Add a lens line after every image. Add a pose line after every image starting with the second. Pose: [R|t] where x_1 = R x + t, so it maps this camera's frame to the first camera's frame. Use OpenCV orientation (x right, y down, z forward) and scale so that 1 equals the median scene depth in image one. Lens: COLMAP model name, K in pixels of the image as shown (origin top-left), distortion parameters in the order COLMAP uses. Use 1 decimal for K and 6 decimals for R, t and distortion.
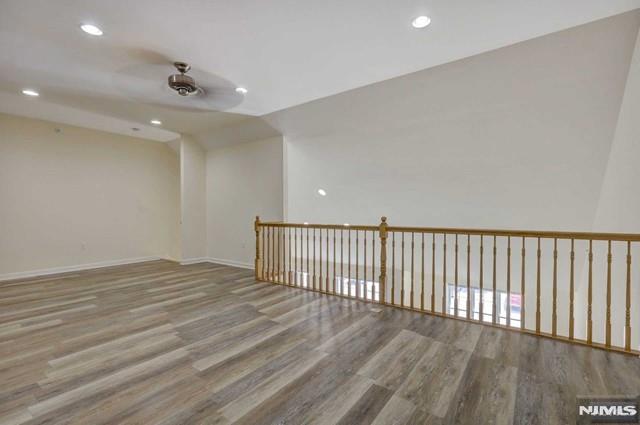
lens RADIAL K [[281.2, 0, 319.7], [0, 281.2, 218.3], [0, 0, 1]] dist [0.000041, 0.000046]
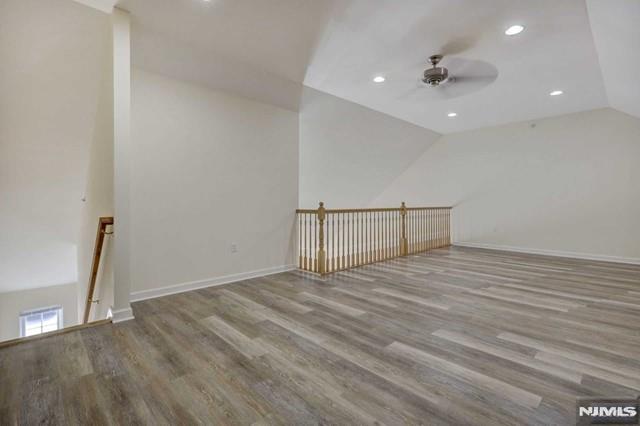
lens RADIAL K [[313.0, 0, 321.6], [0, 313.0, 201.3], [0, 0, 1]] dist [0.091445, -0.000021]
pose [[0.141930, -0.001758, 0.989875, -1.214419], [0.004307, 0.999990, 0.001158, -0.010741], [-0.989867, 0.004099, 0.141936, 0.870991]]
